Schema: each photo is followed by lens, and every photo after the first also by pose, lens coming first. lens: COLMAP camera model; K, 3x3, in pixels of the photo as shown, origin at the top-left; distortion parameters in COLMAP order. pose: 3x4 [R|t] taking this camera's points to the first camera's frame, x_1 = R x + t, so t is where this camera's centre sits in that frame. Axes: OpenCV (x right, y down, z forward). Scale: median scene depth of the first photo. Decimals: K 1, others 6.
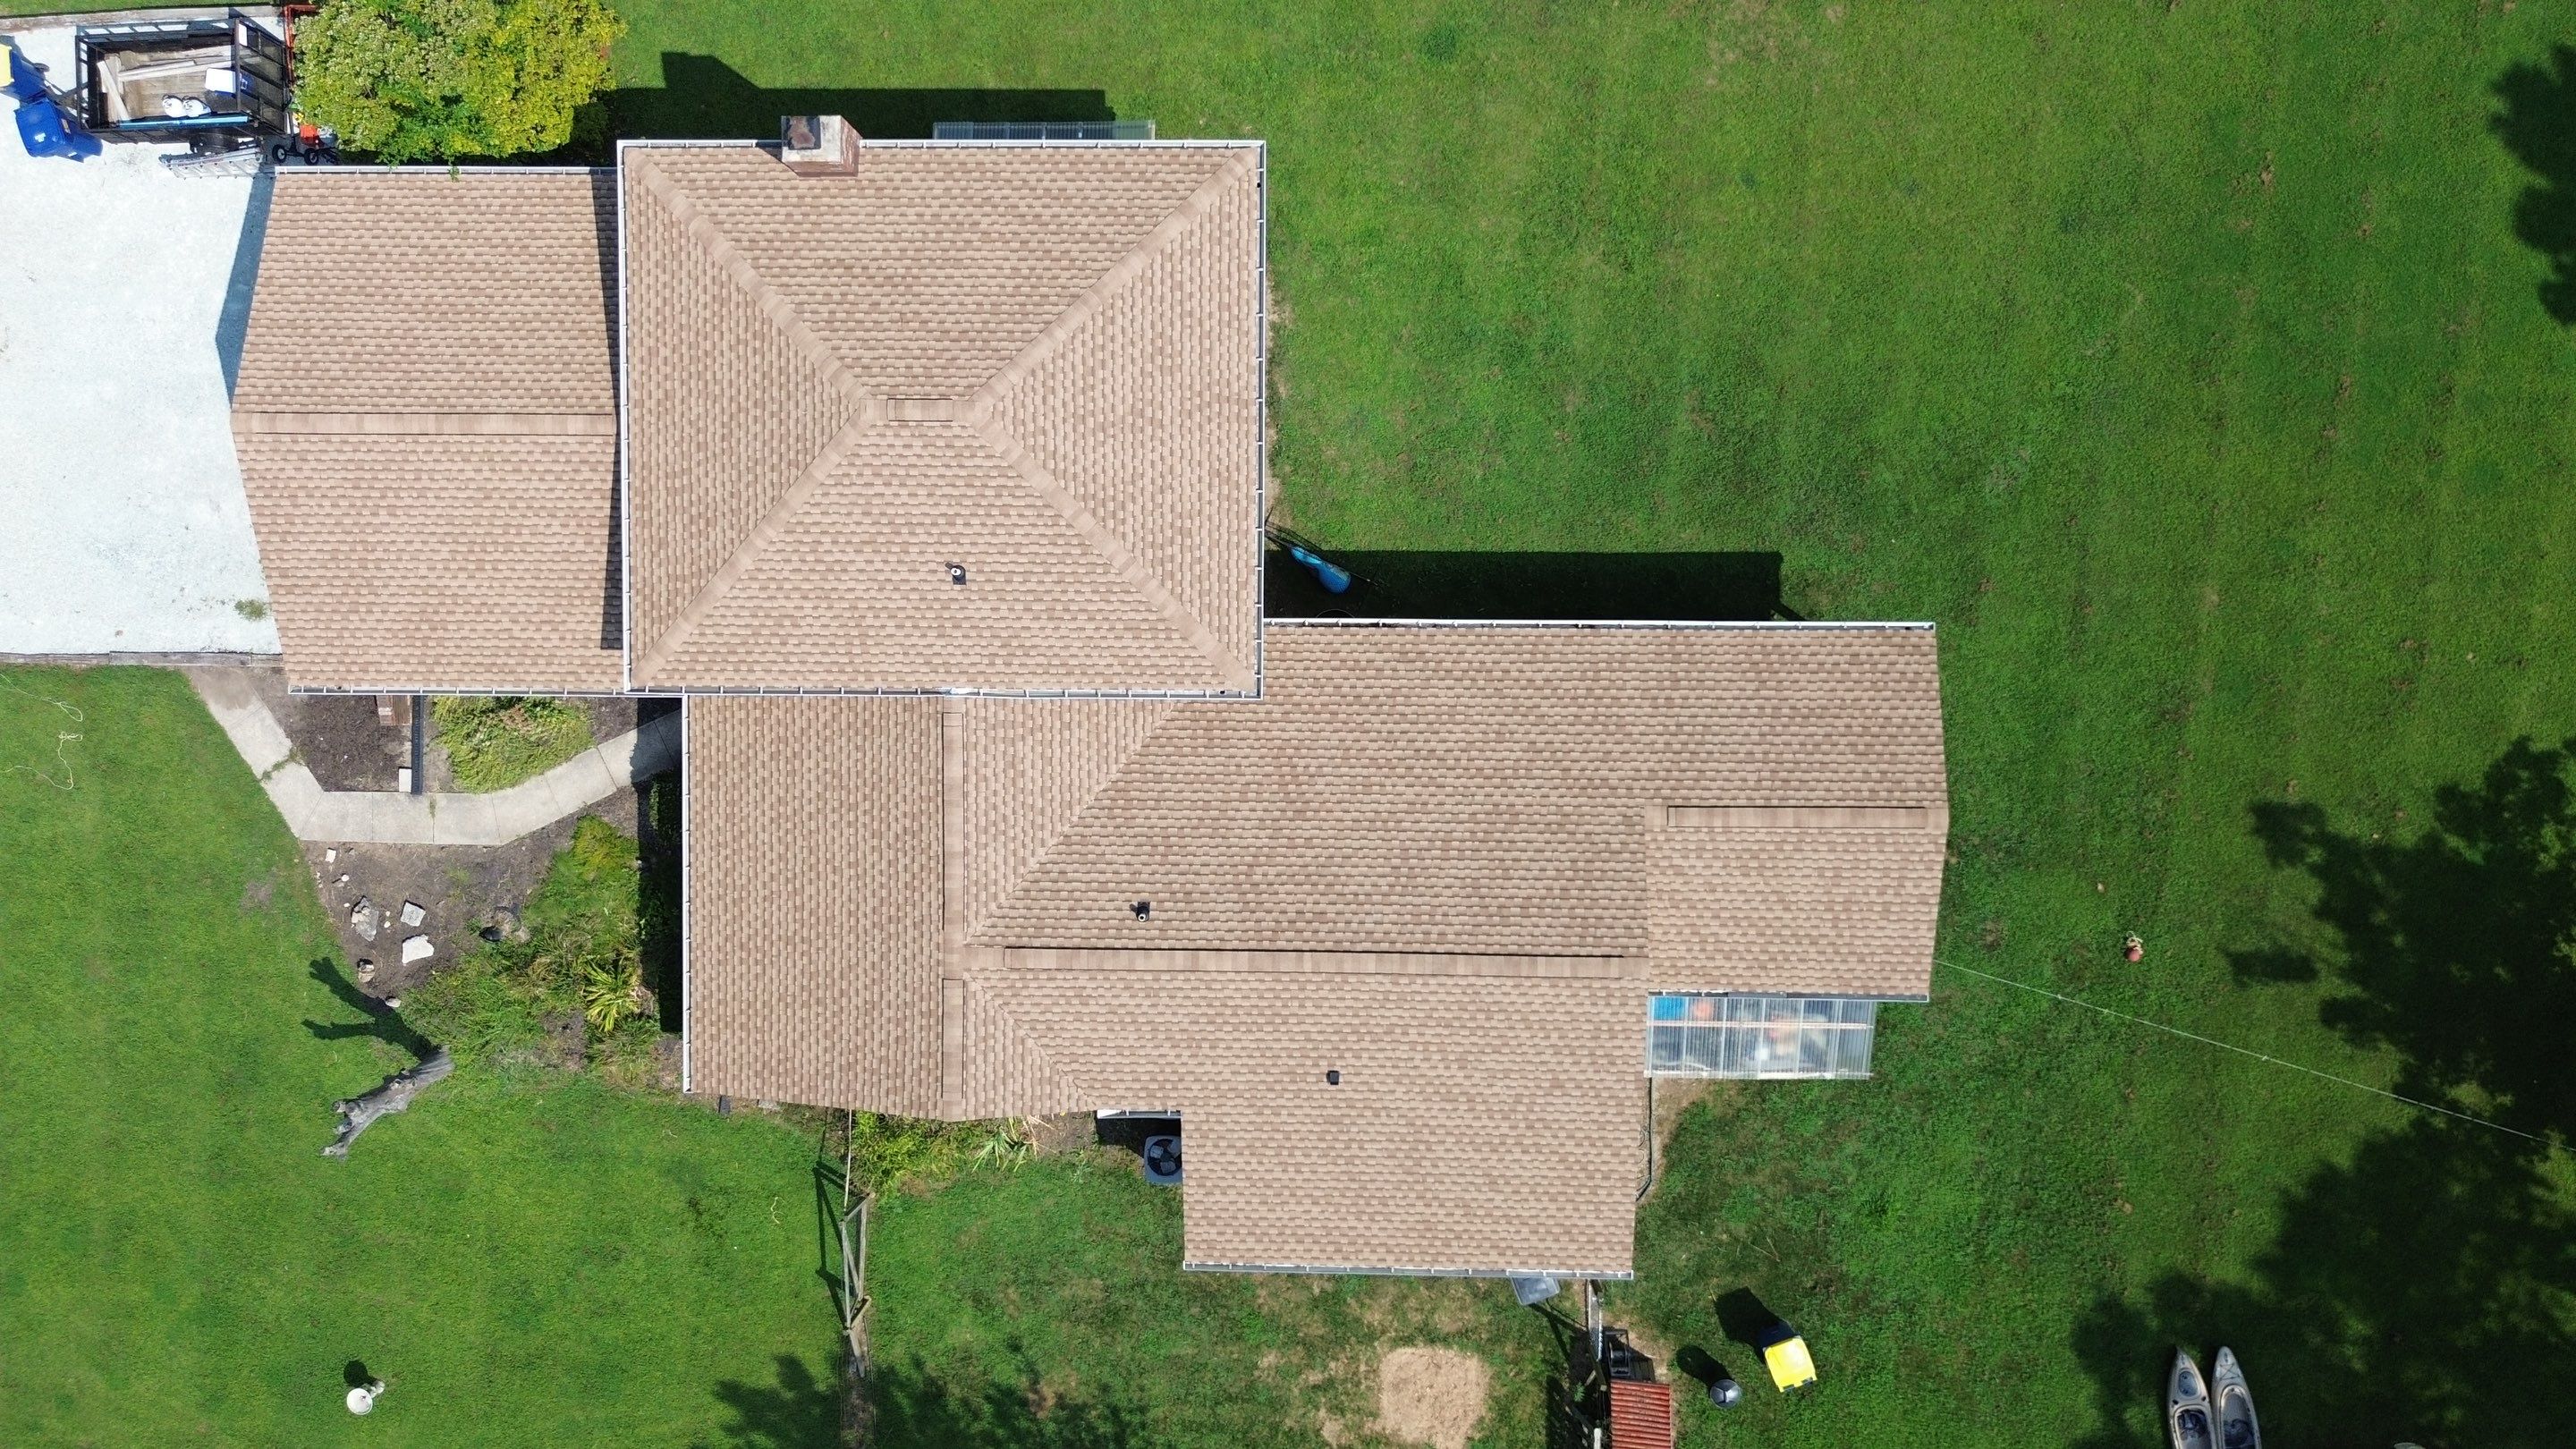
lens RADIAL K [[1830.8, 0, 1286.7], [0, 1830.8, 717.9], [0, 0, 1]] dist [0.064078, -0.064355]
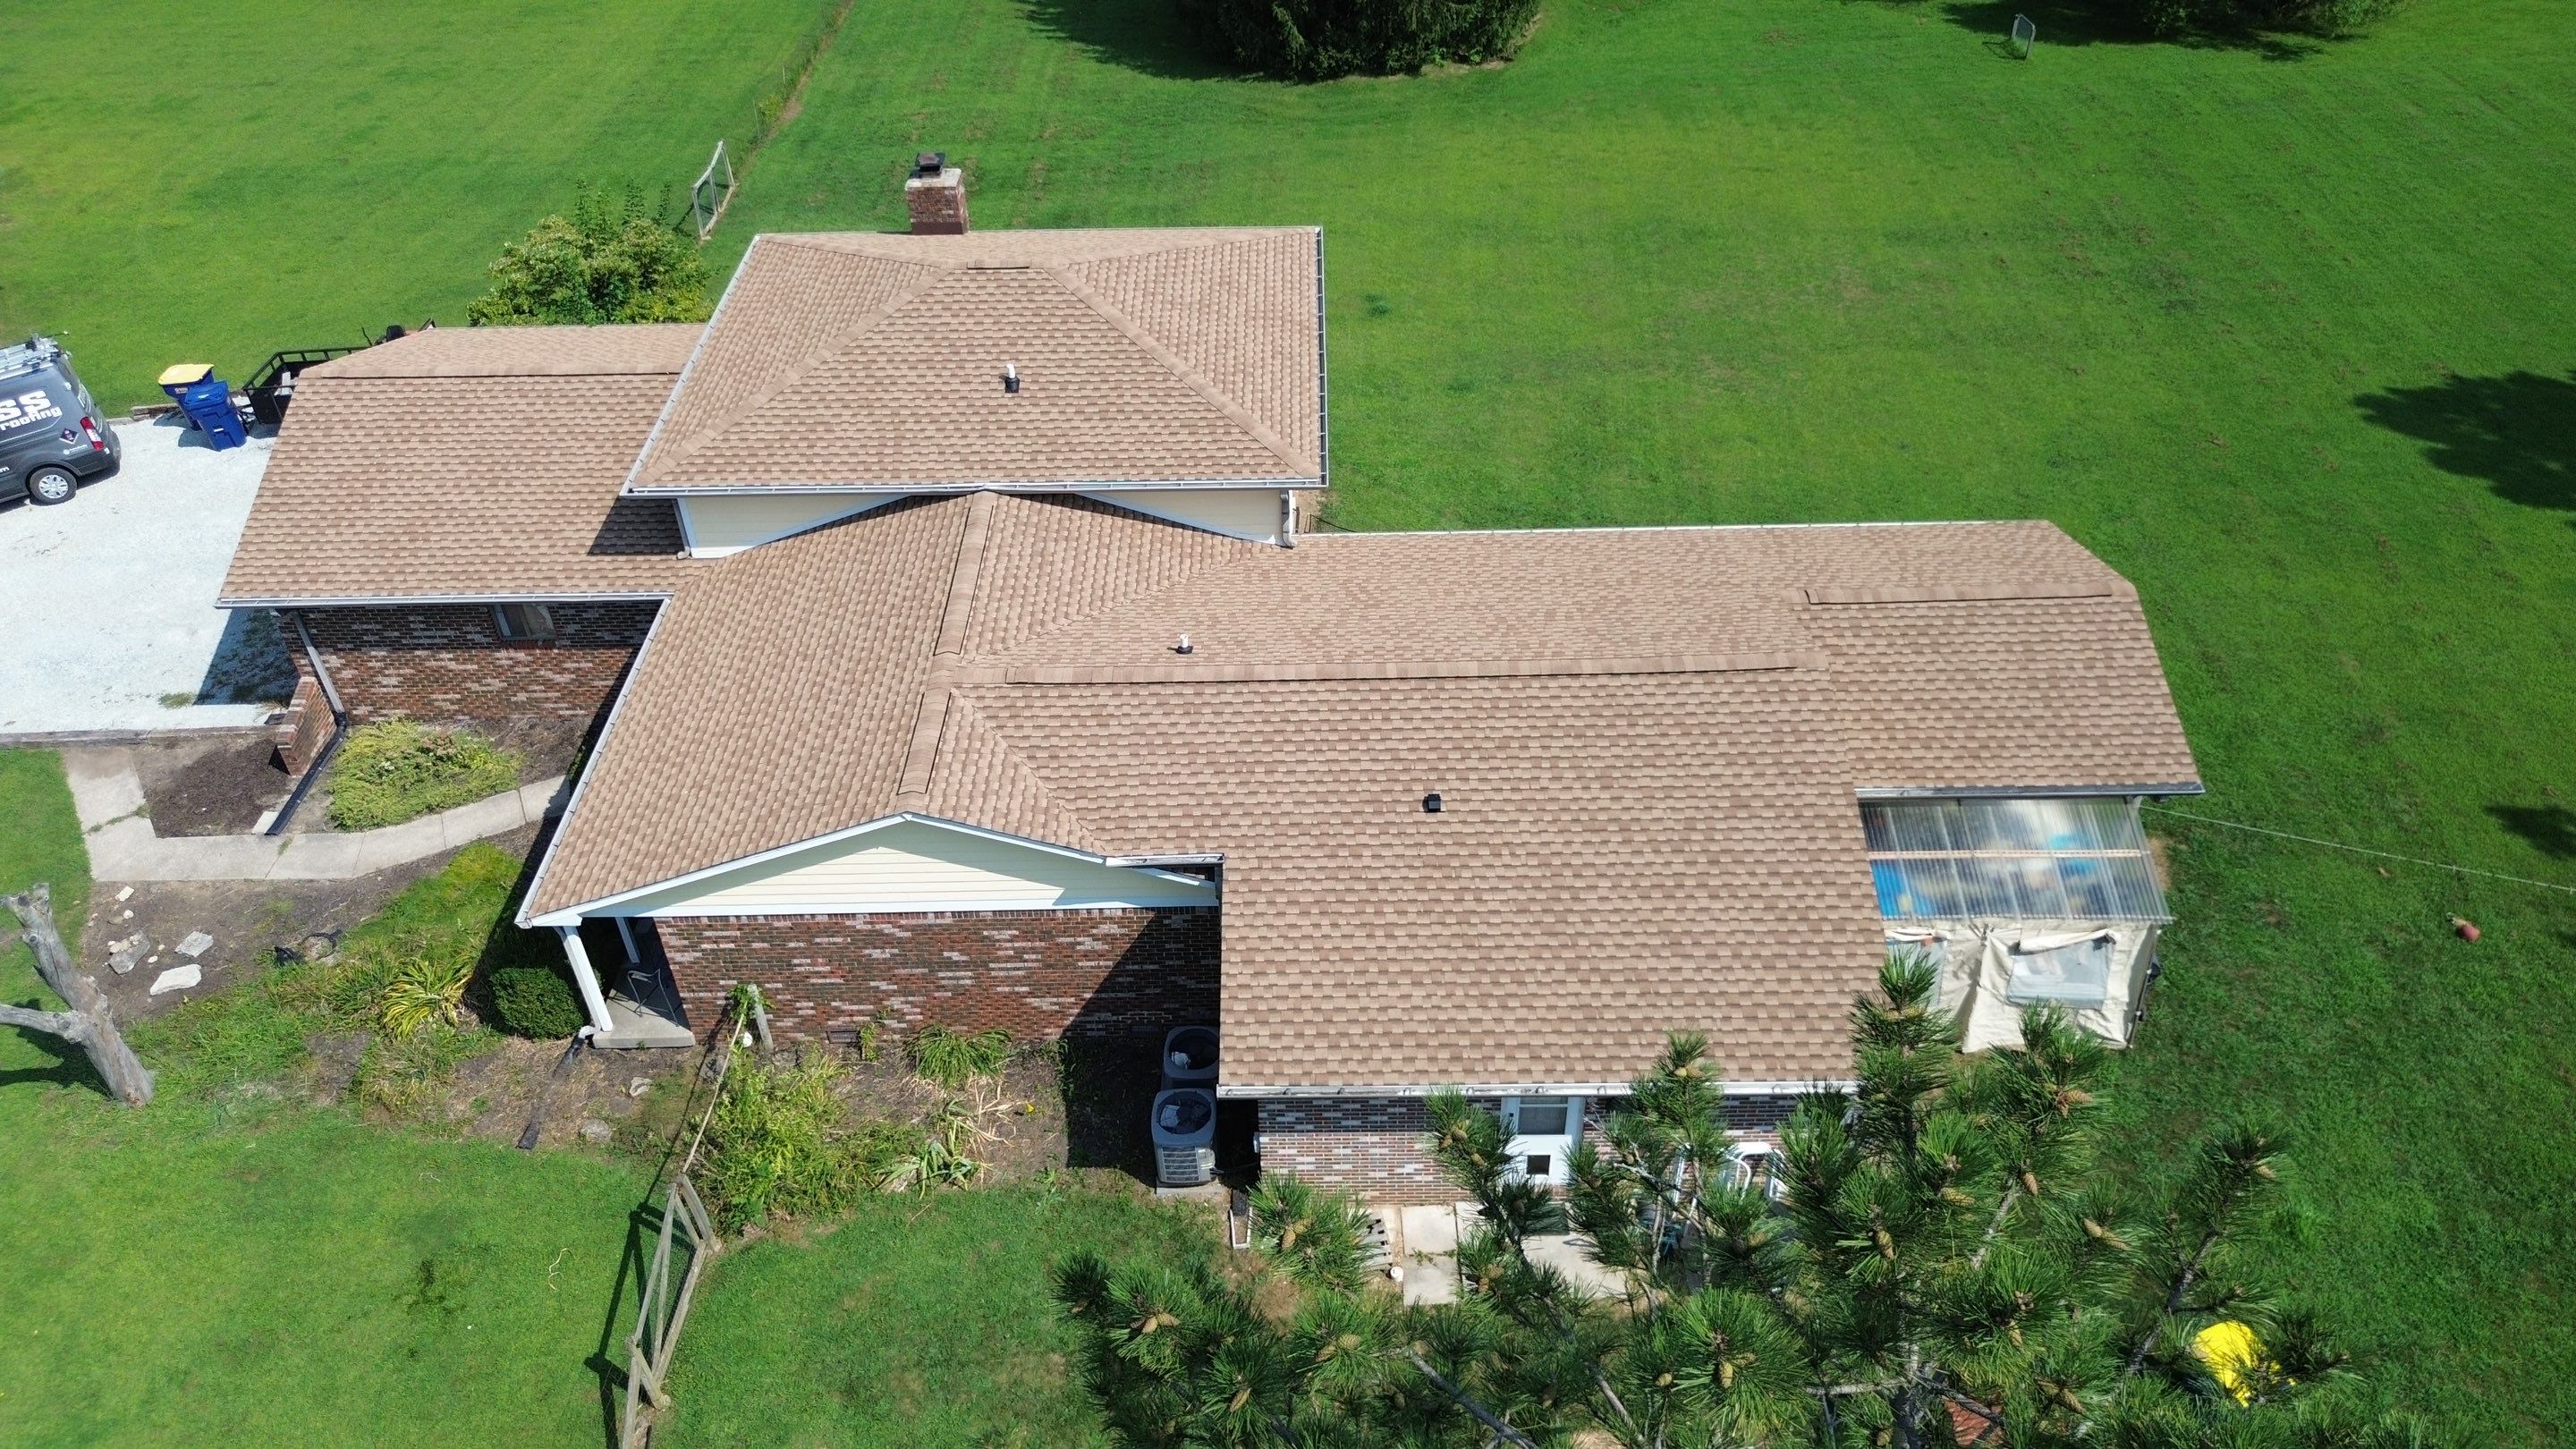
lens RADIAL K [[1830.8, 0, 1294.4], [0, 1830.8, 719.5], [0, 0, 1]] dist [0.064078, -0.064355]
pose [[0.999818, 0.010761, 0.015777, -0.042047], [0.006280, 0.594900, -0.803775, 0.764622], [-0.018035, 0.803728, 0.594724, 0.538343]]
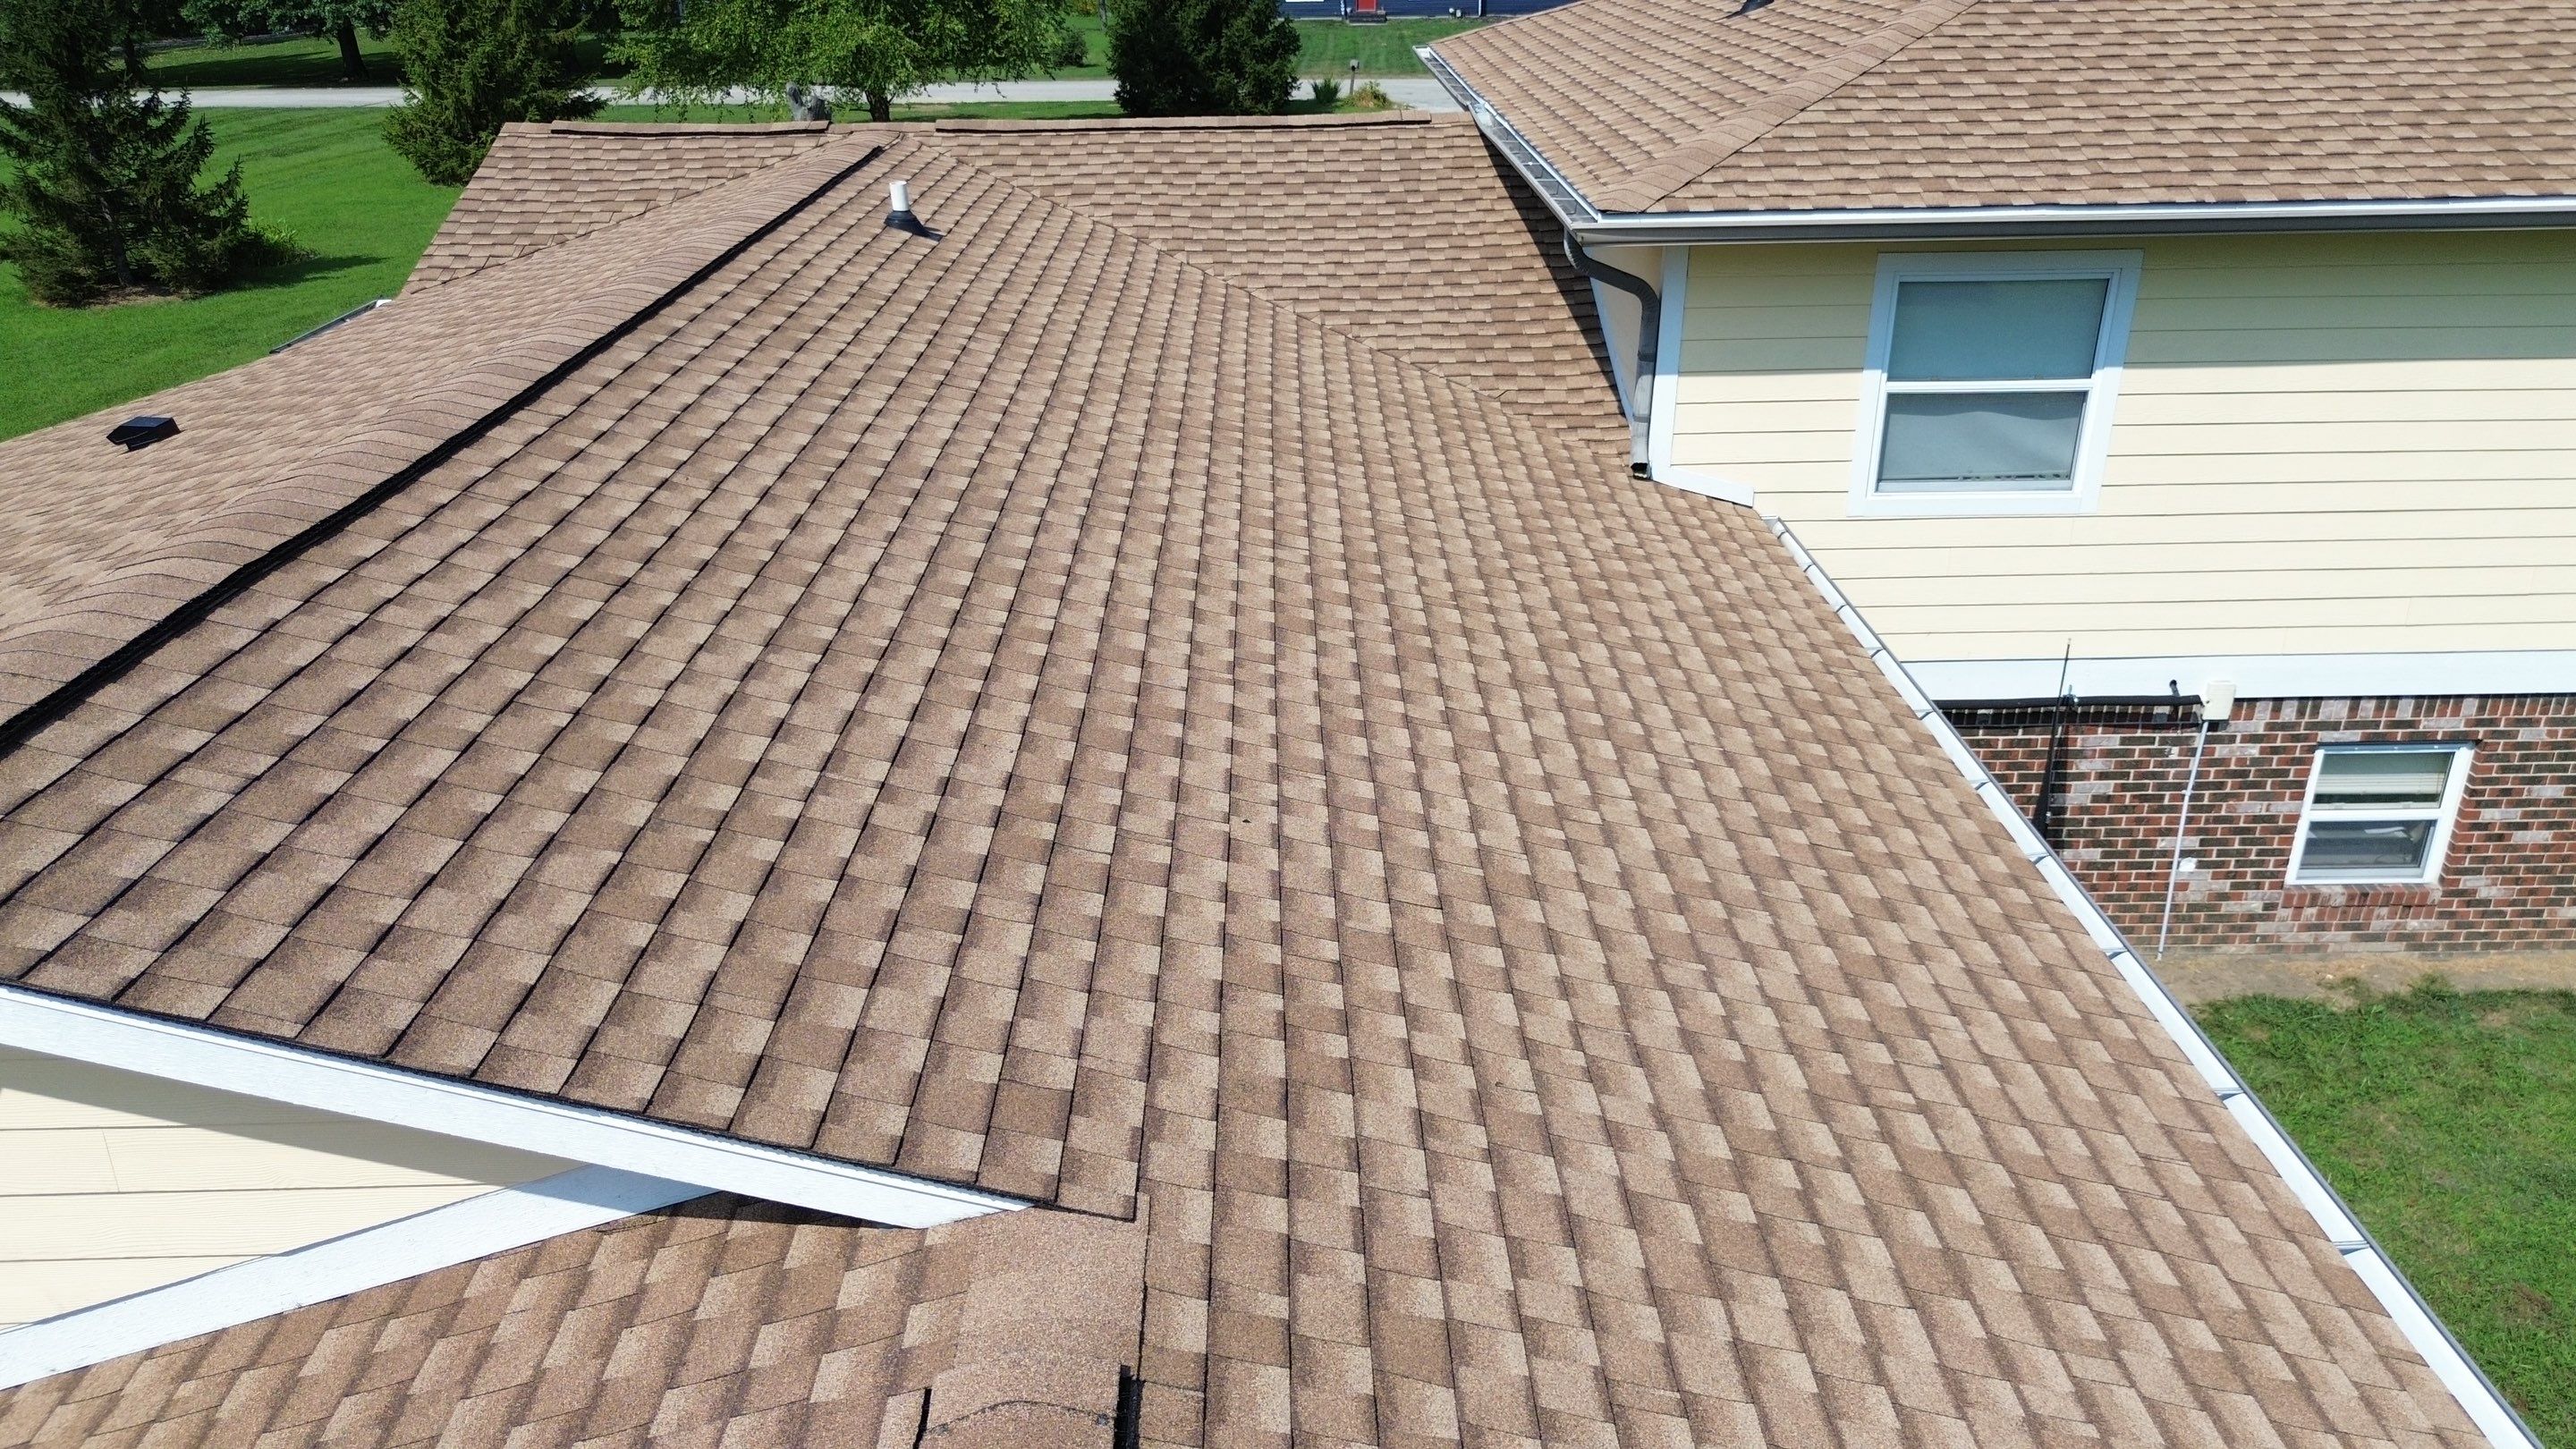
lens RADIAL K [[1830.8, 0, 1290.5], [0, 1830.8, 731.2], [0, 0, 1]] dist [0.064078, -0.064355]
pose [[0.022493, 0.454299, -0.890566, 0.281695], [-0.999020, -0.023758, -0.037352, 0.043635], [-0.038127, 0.890533, 0.453319, 0.912034]]
